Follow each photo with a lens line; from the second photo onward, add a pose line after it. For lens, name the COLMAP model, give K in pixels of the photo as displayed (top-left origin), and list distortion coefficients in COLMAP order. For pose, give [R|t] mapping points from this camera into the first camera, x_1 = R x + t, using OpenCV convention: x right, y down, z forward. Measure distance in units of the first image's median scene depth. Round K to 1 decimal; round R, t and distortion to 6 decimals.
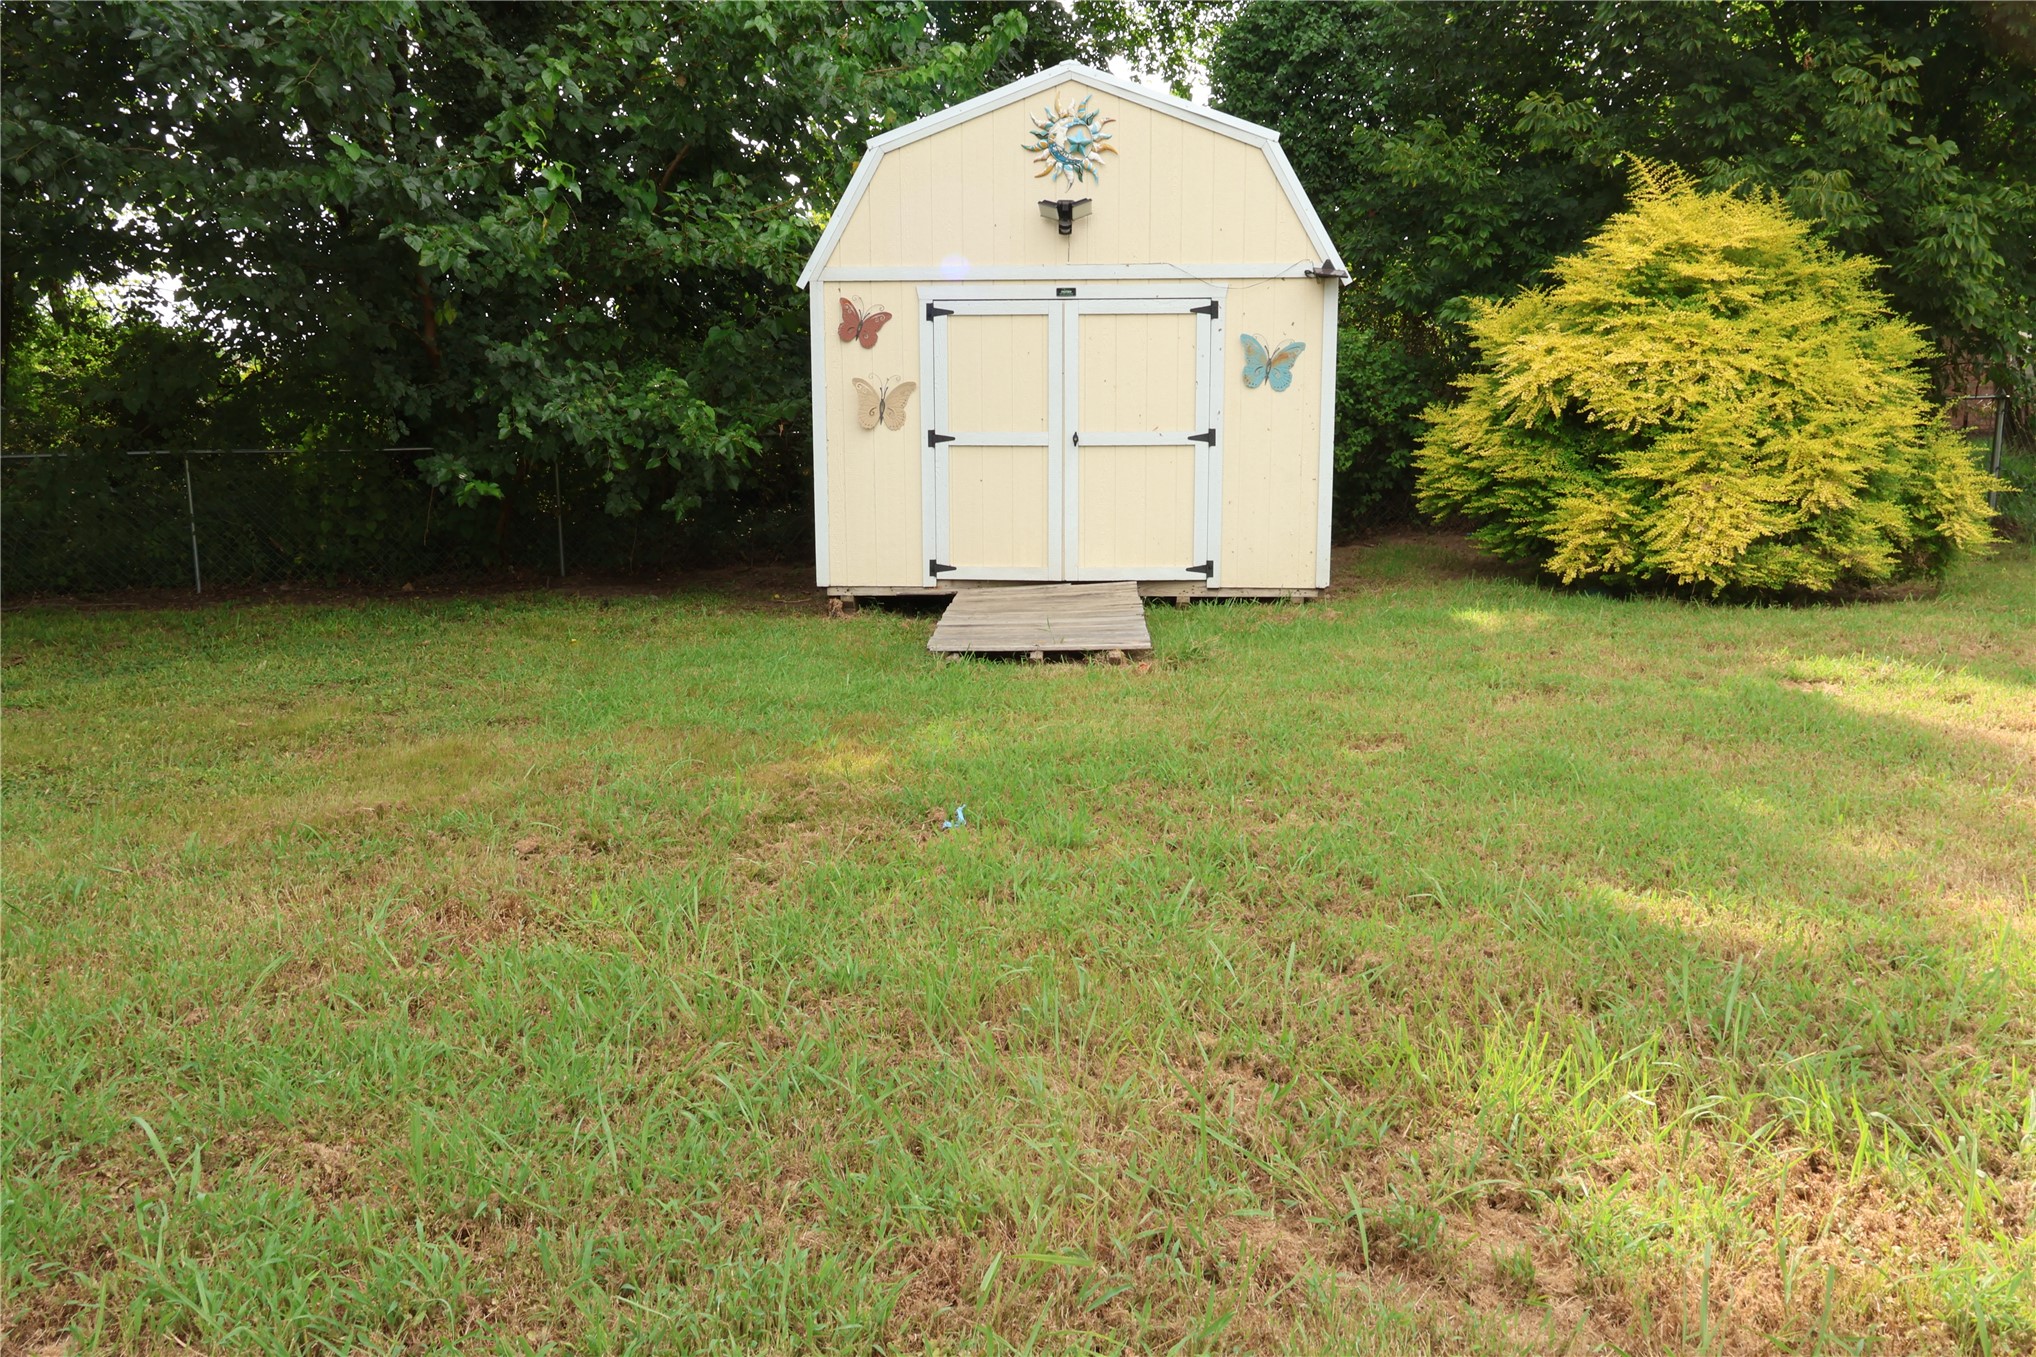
lens RADIAL K [[1671.4, 0, 1018.9], [0, 1671.4, 677.8], [0, 0, 1]] dist [-0.030232, 0.006916]
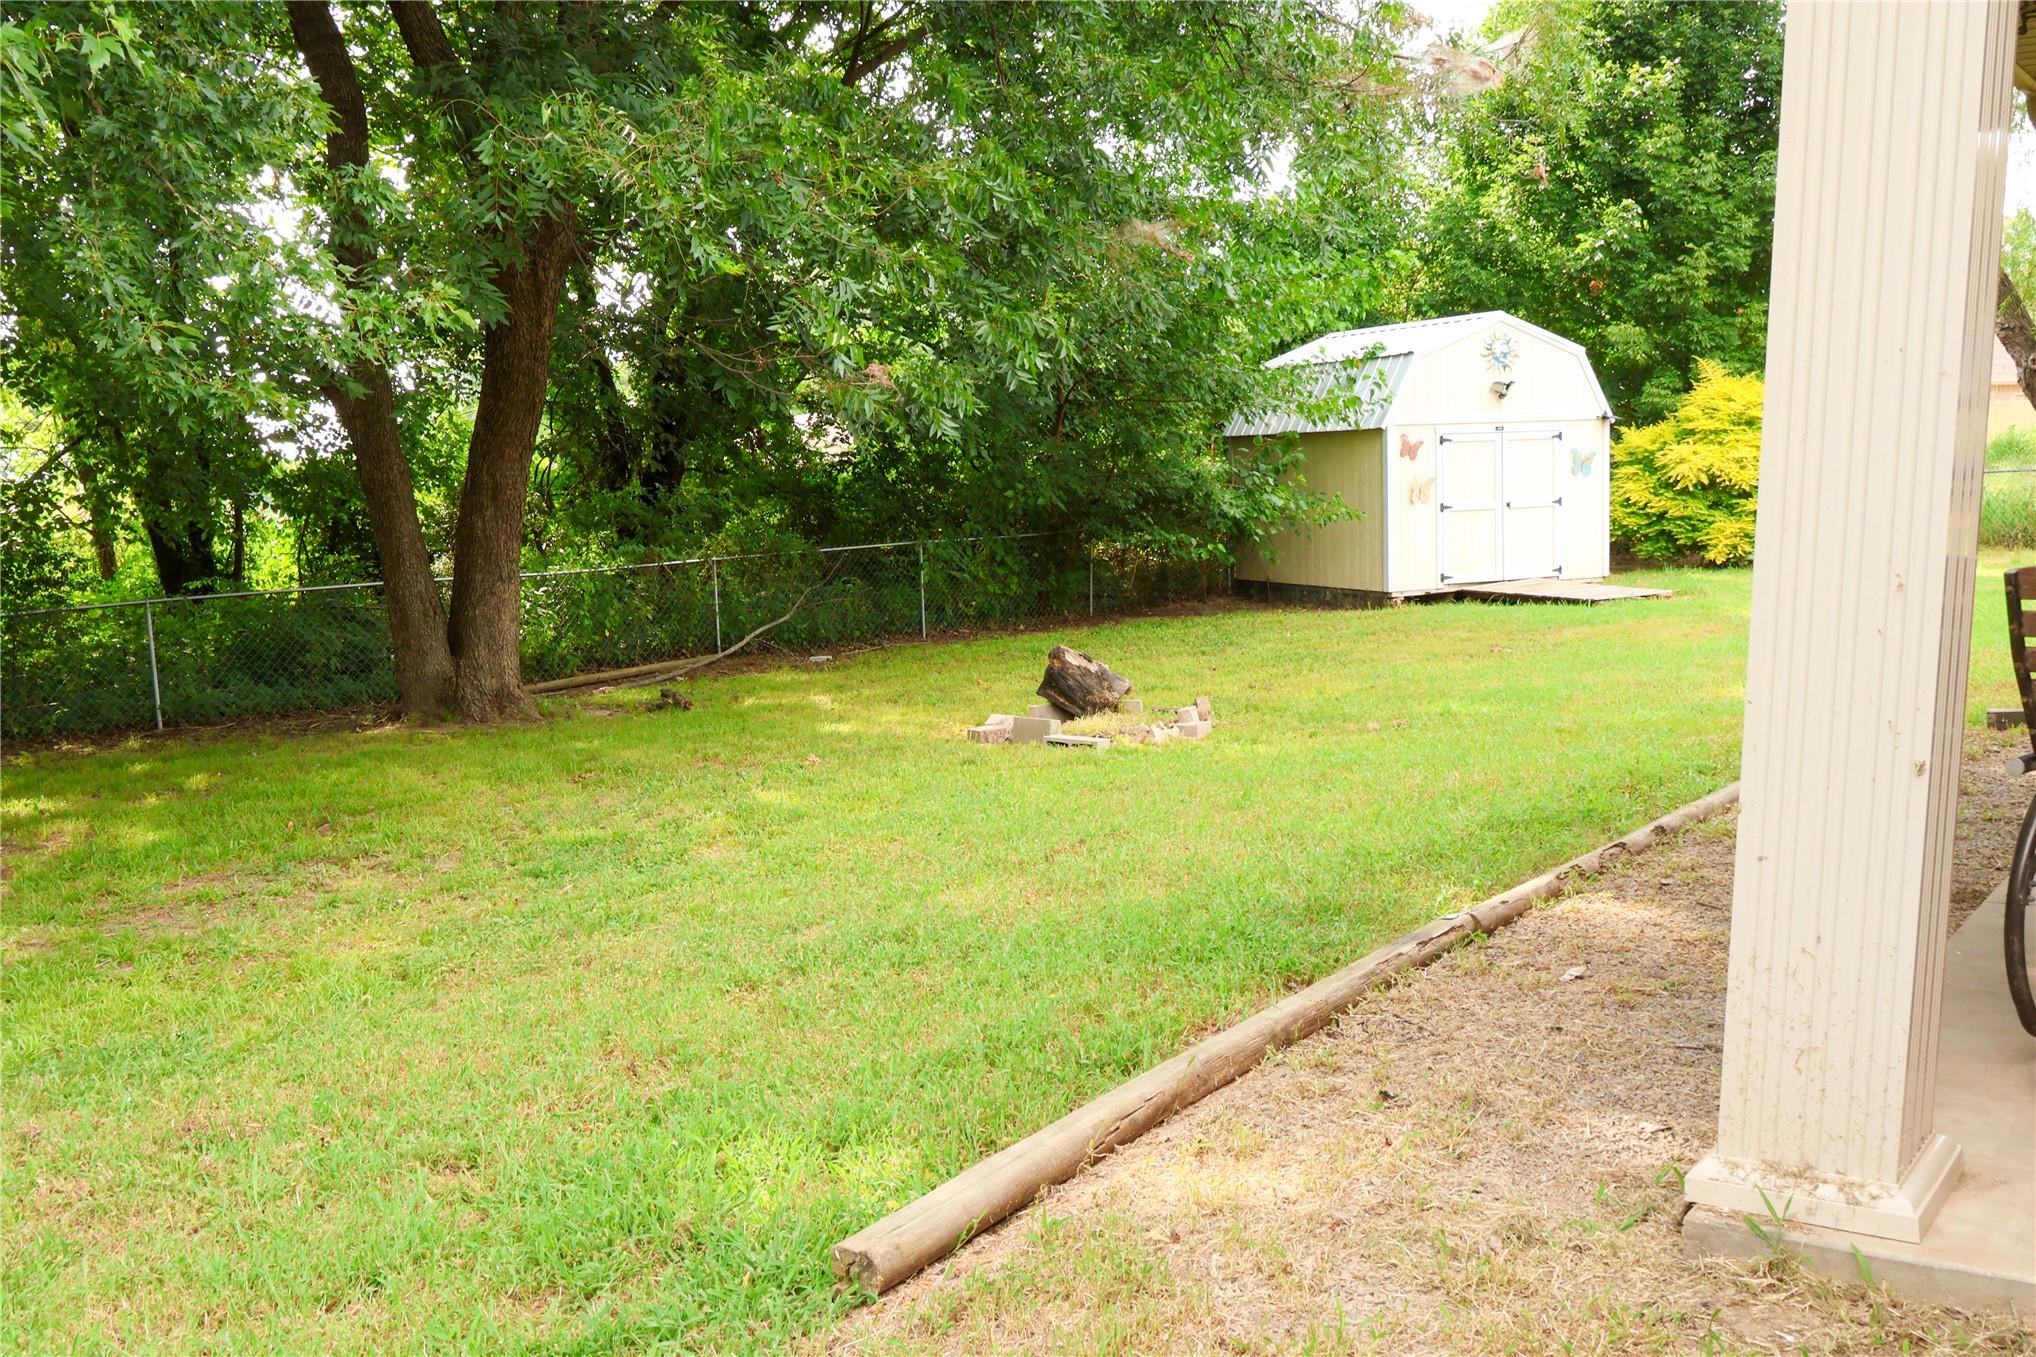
lens RADIAL K [[1671.4, 0, 1017.3], [0, 1671.4, 679.1], [0, 0, 1]] dist [-0.030232, 0.006916]
pose [[0.898453, -0.083327, 0.431090, -1.328942], [0.112307, 0.992778, -0.042166, 0.072840], [-0.424464, 0.086299, 0.901323, -0.466532]]
